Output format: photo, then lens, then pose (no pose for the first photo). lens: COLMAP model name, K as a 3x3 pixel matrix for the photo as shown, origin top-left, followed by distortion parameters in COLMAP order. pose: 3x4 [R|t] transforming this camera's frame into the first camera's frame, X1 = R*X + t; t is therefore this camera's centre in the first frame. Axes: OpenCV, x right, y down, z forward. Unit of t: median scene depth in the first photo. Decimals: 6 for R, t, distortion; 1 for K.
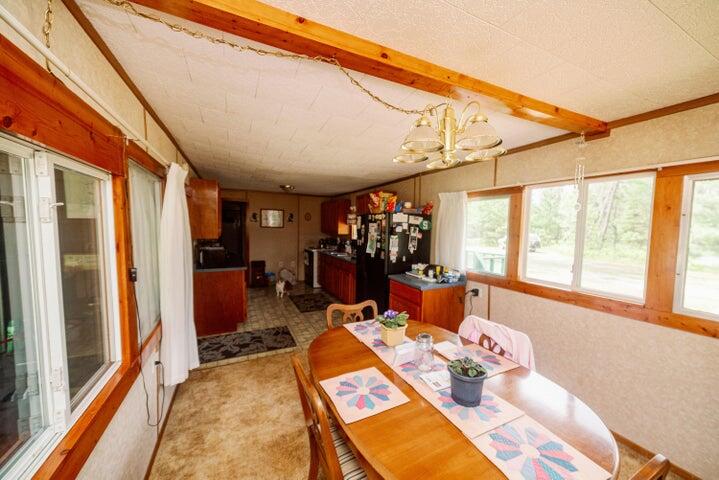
lens RADIAL K [[271.9, 0, 361.4], [0, 271.9, 243.0], [0, 0, 1]] dist [-0.001151, 0.004106]
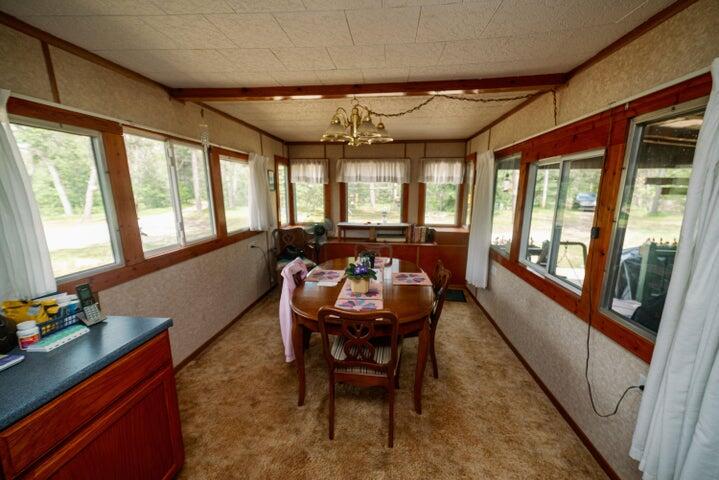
lens RADIAL K [[271.9, 0, 361.4], [0, 271.9, 243.0], [0, 0, 1]] dist [-0.001151, 0.004106]
pose [[-0.853916, -0.106713, 0.509352, -0.354862], [0.029372, 0.967308, 0.251899, -0.090199], [-0.519581, 0.230061, -0.822865, 1.500284]]
